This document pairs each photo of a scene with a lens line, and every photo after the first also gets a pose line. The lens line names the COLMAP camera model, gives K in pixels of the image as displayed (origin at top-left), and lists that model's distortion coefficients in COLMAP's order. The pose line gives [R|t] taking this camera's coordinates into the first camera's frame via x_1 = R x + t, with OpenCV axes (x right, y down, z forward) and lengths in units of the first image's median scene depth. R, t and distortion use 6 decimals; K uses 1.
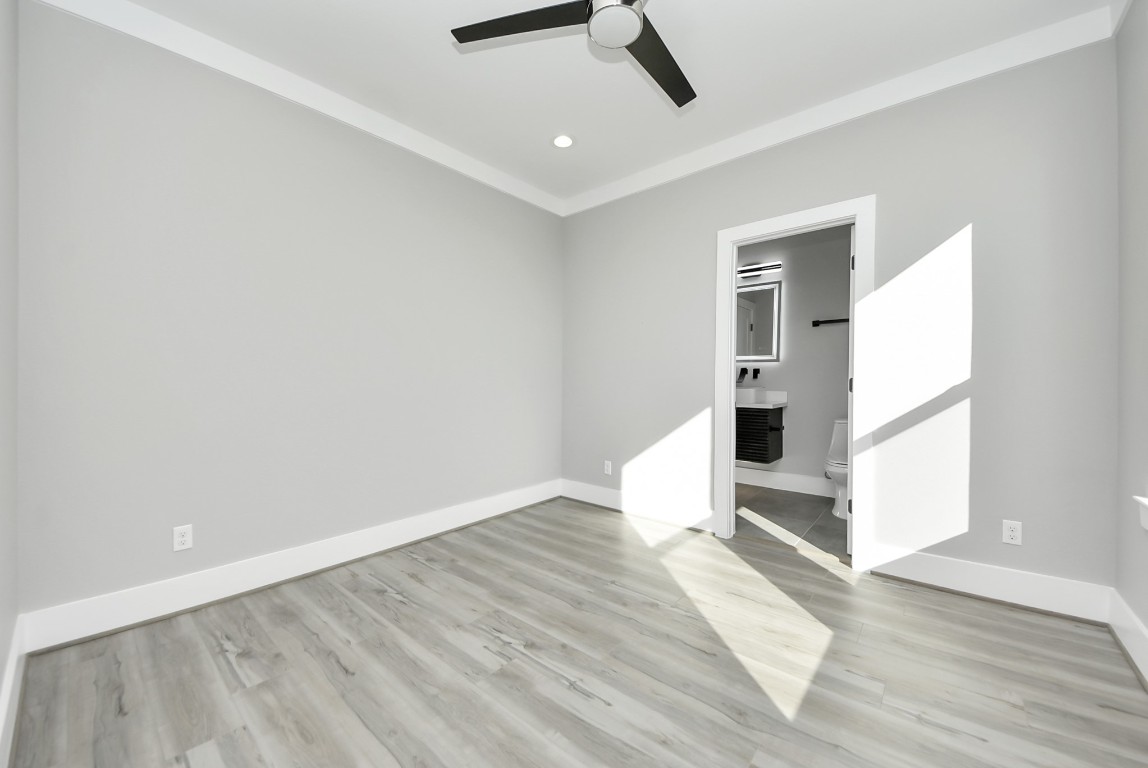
lens RADIAL K [[420.8, 0, 565.6], [0, 420.8, 385.7], [0, 0, 1]] dist [0.054699, -0.030056]
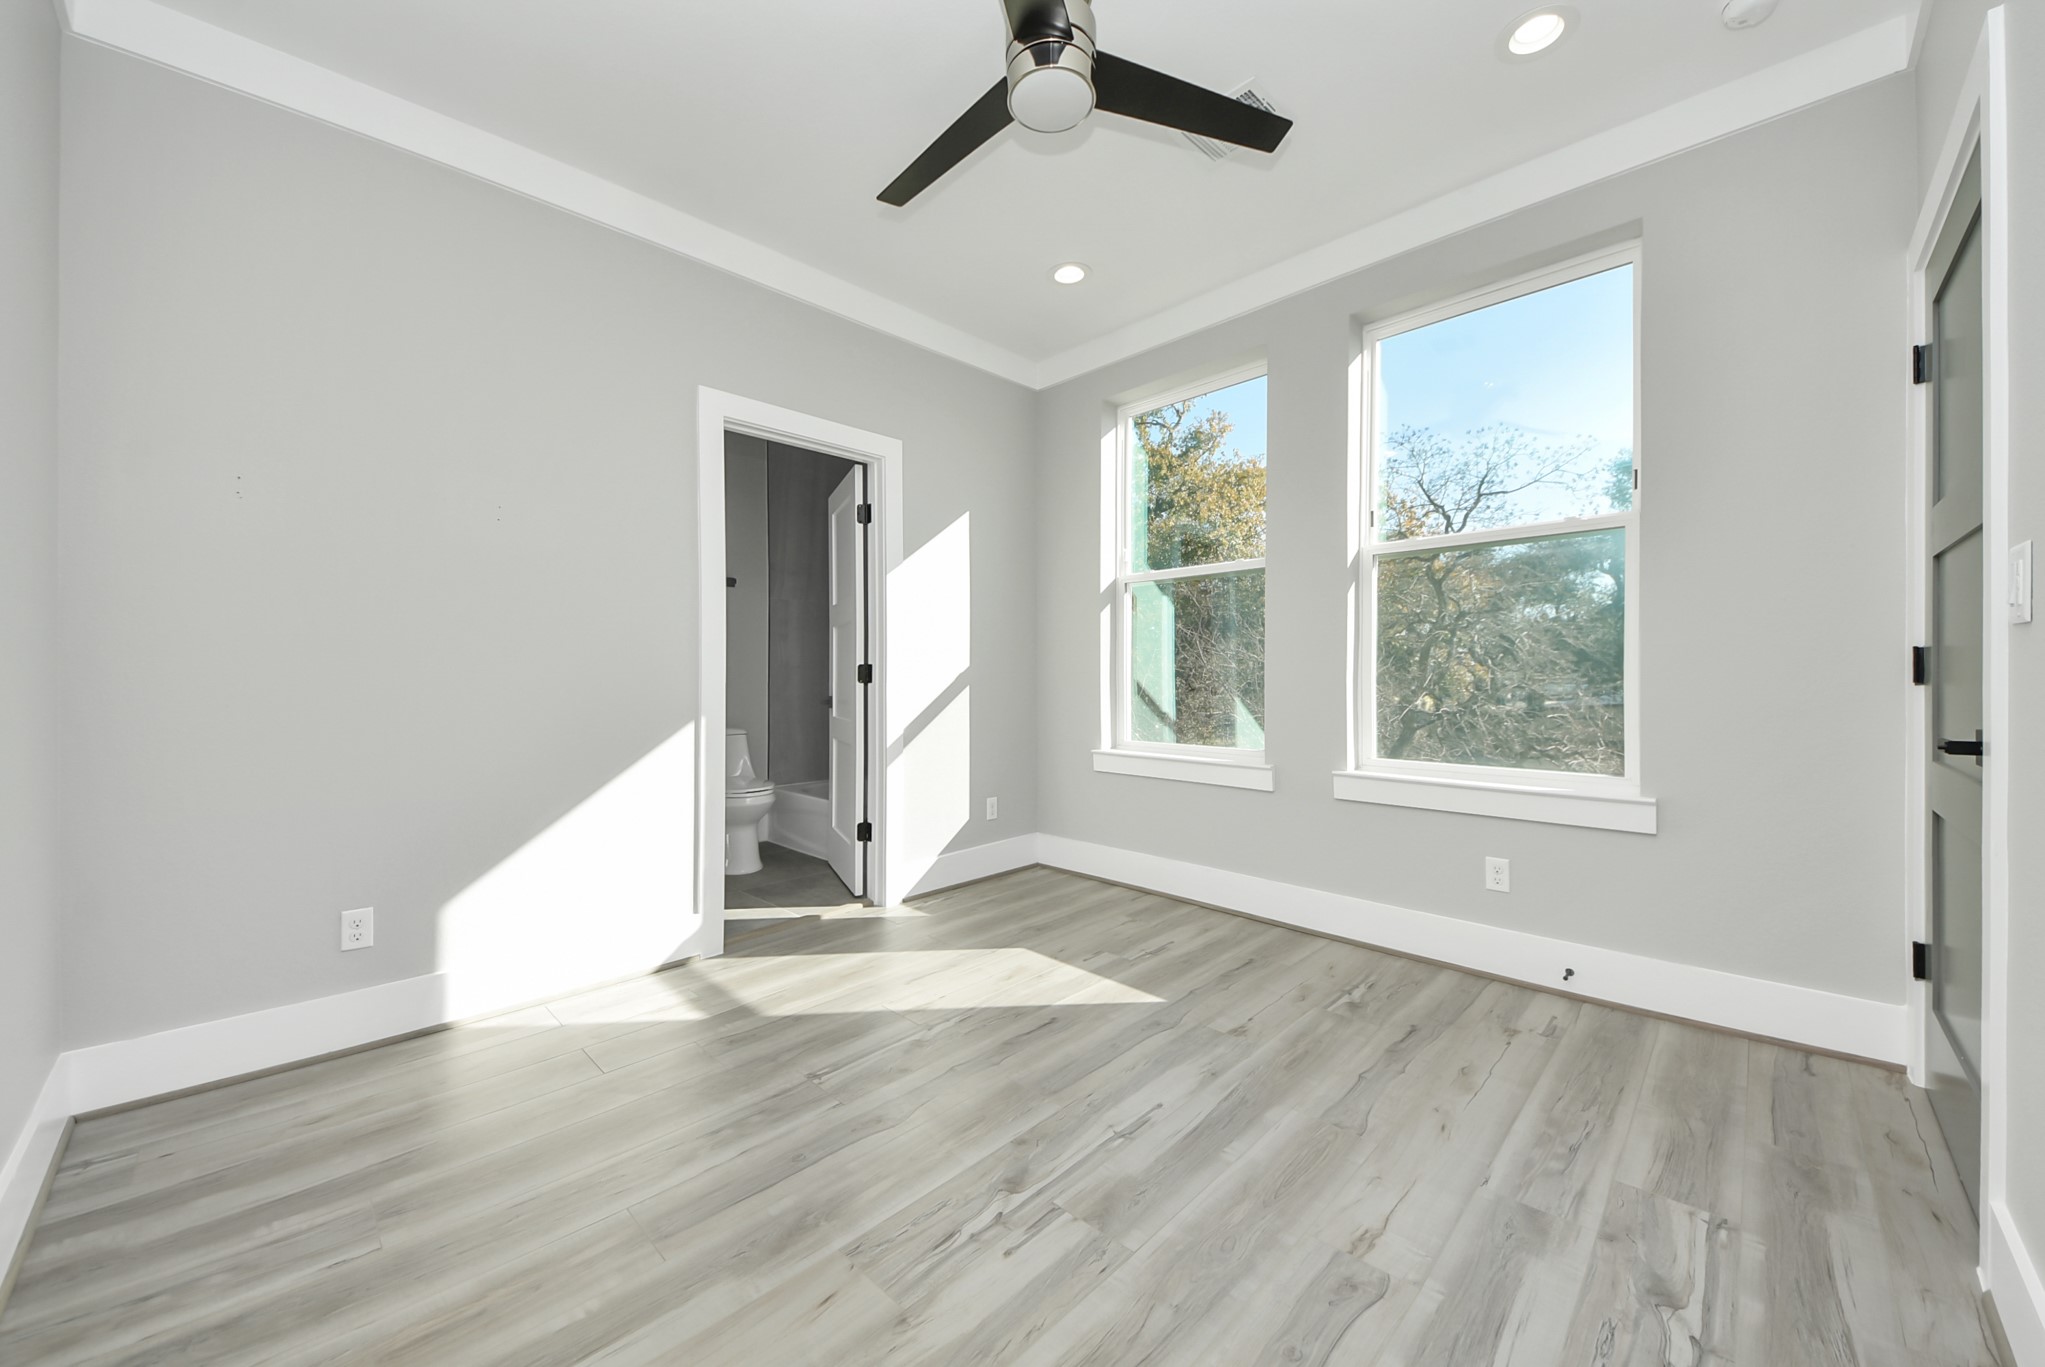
lens RADIAL K [[749.5, 0, 1007.5], [0, 749.5, 686.6], [0, 0, 1]] dist [0.054699, -0.030056]
pose [[0.094955, -0.015933, 0.995354, -0.886113], [0.019952, 0.999702, 0.014100, 0.010323], [-0.995282, 0.018521, 0.095244, 0.836114]]
